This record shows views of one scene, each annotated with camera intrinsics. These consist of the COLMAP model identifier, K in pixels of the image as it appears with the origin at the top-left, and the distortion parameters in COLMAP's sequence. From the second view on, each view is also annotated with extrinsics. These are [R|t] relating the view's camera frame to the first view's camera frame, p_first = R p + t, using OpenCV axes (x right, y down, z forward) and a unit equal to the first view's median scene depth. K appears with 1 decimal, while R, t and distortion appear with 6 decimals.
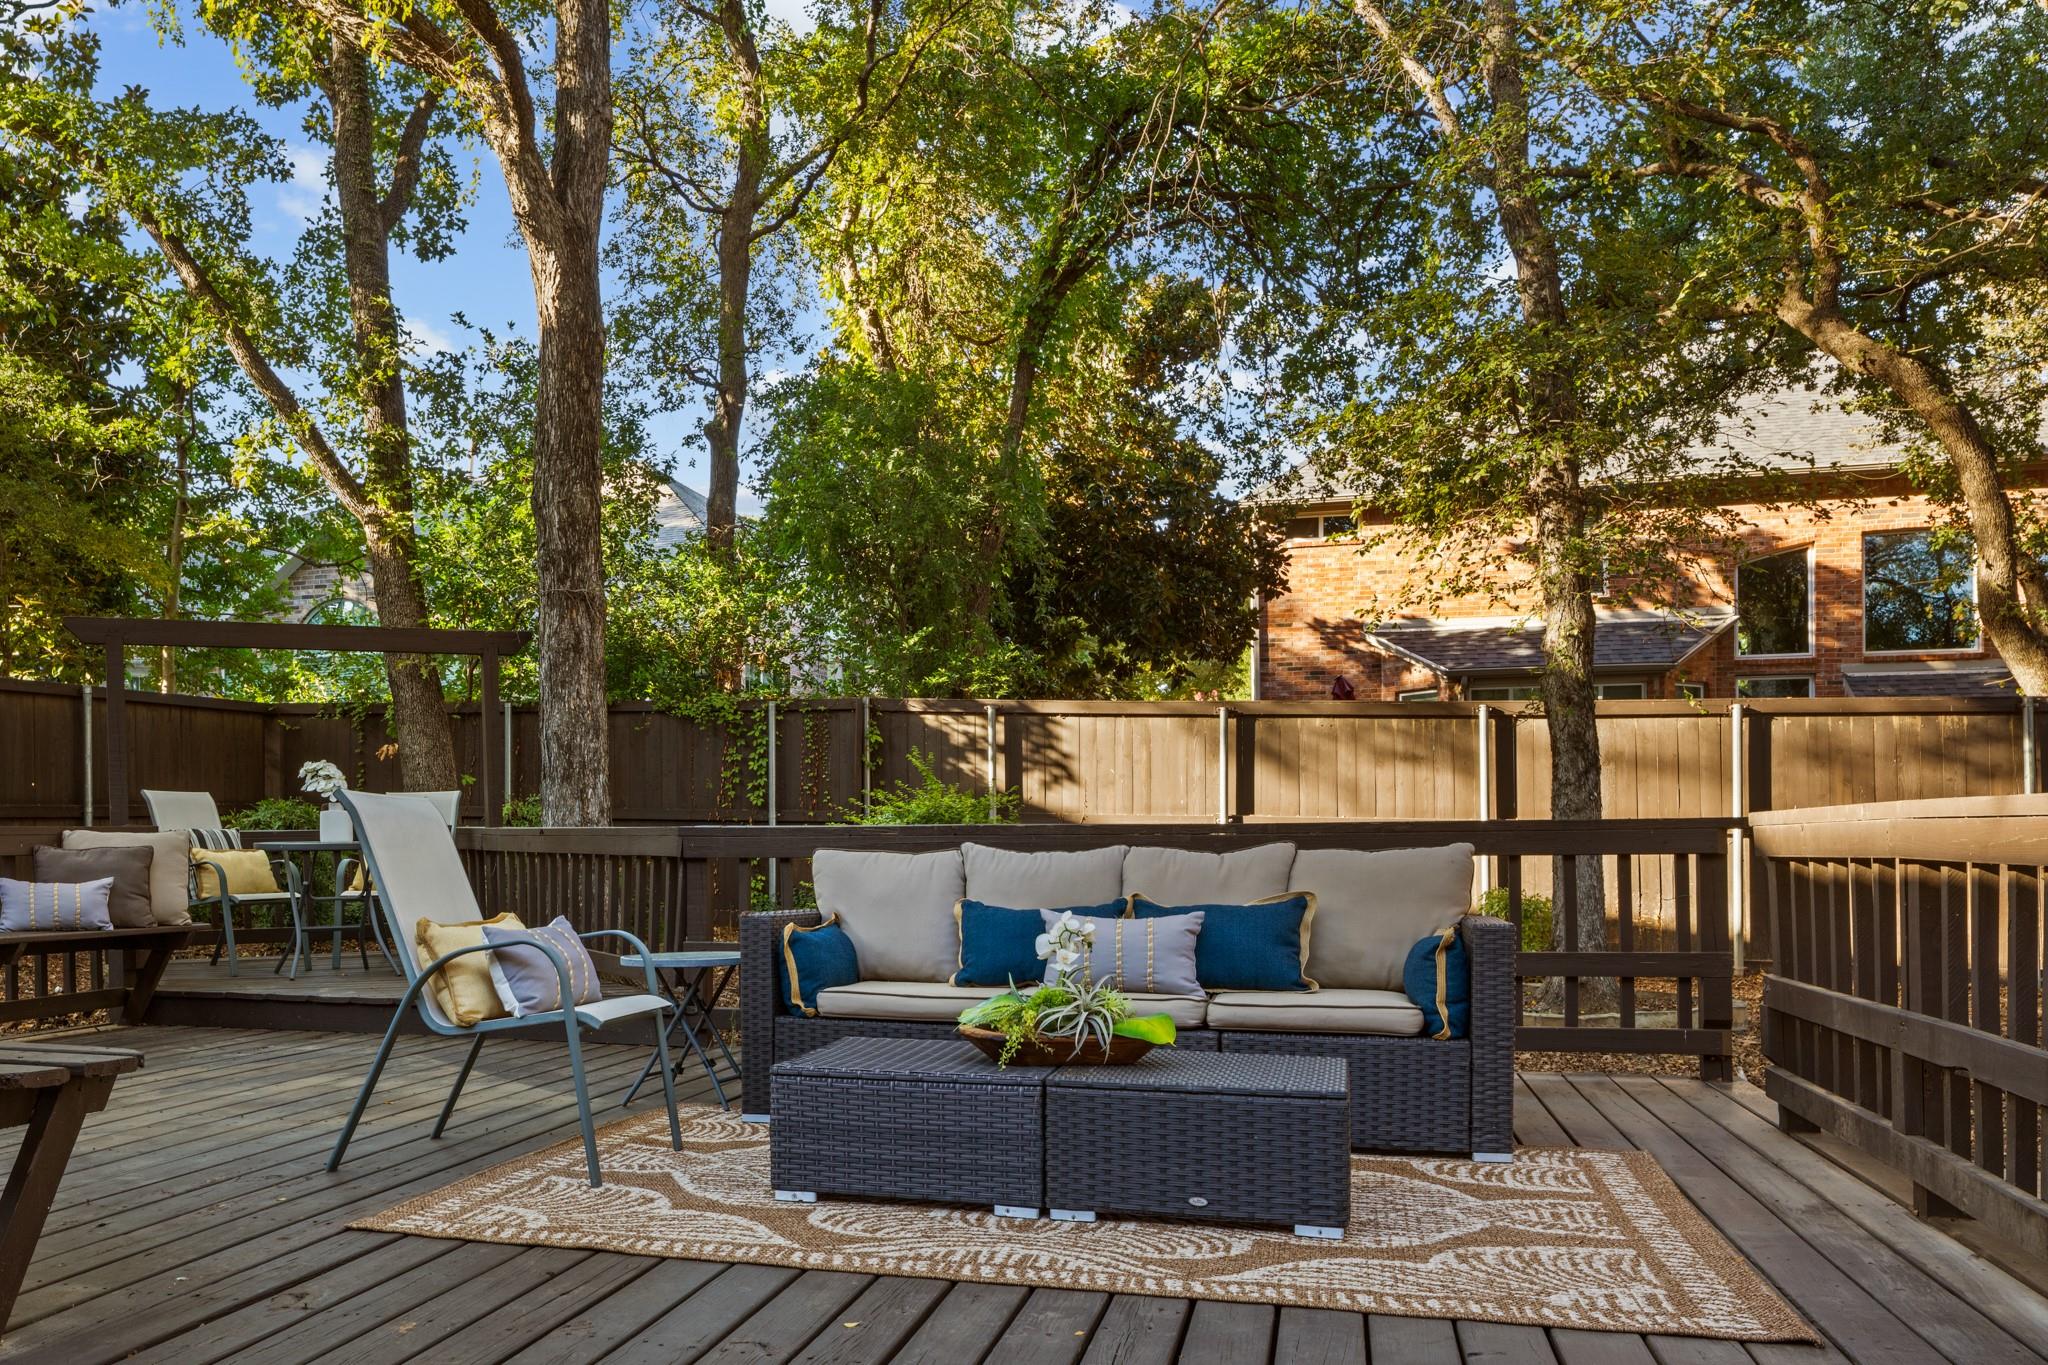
lens RADIAL K [[1485.7, 0, 847.9], [0, 1485.7, 866.0], [0, 0, 1]] dist [-0.009640, 0.000706]
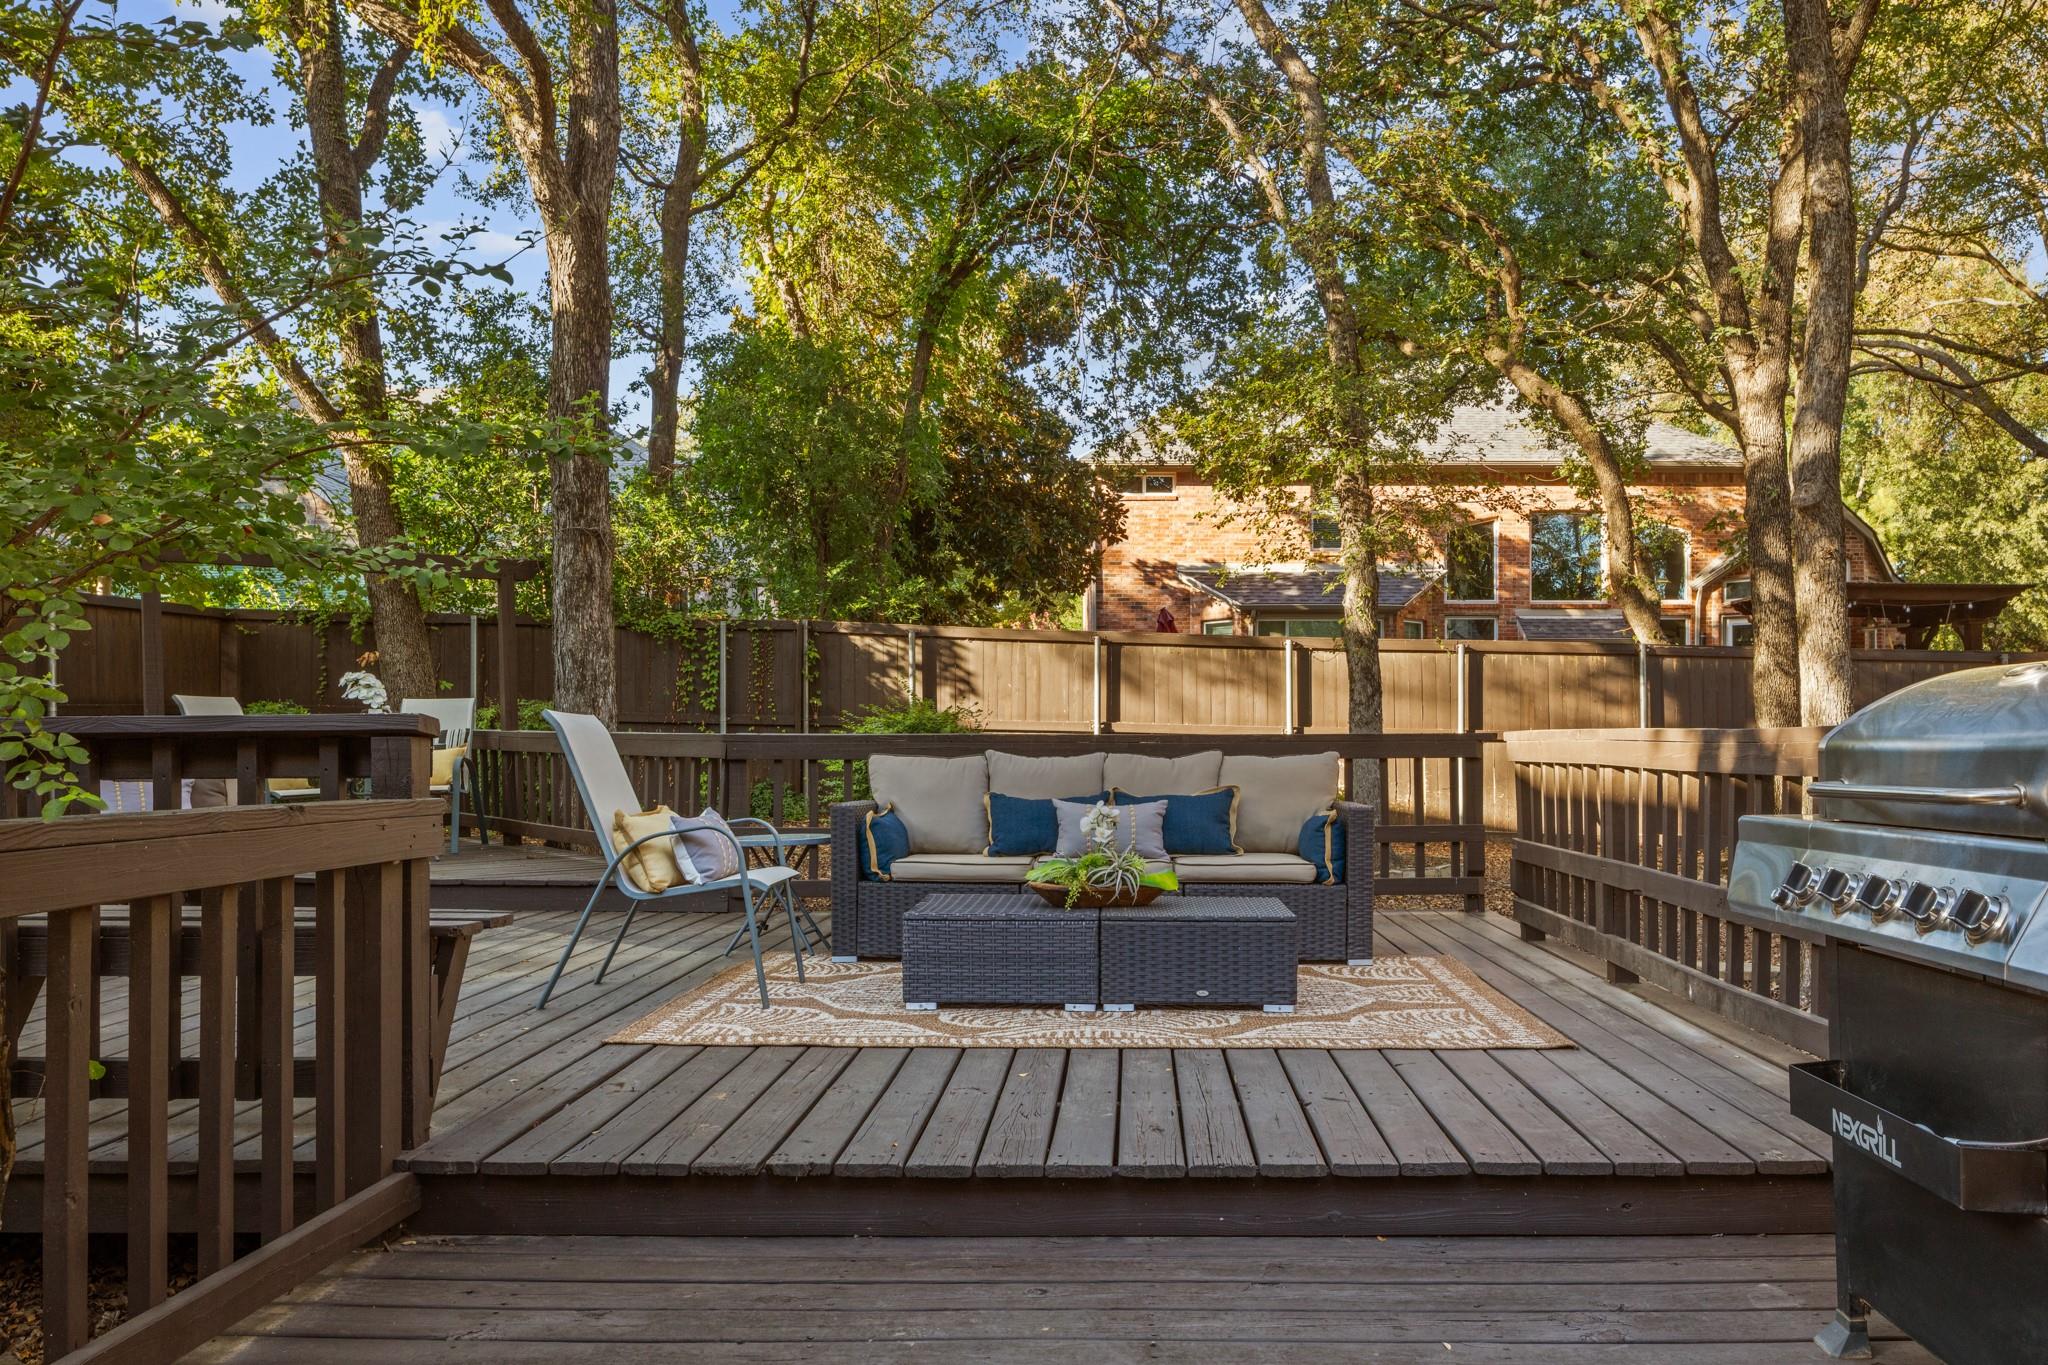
lens RADIAL K [[1395.1, 0, 1018.9], [0, 1395.1, 769.8], [0, 0, 1]] dist [-0.009638, -0.002588]
pose [[0.963799, -0.002422, 0.266618, -0.118506], [-0.000226, 0.999951, 0.009899, -0.005340], [-0.266629, -0.009601, 0.963752, -0.115252]]
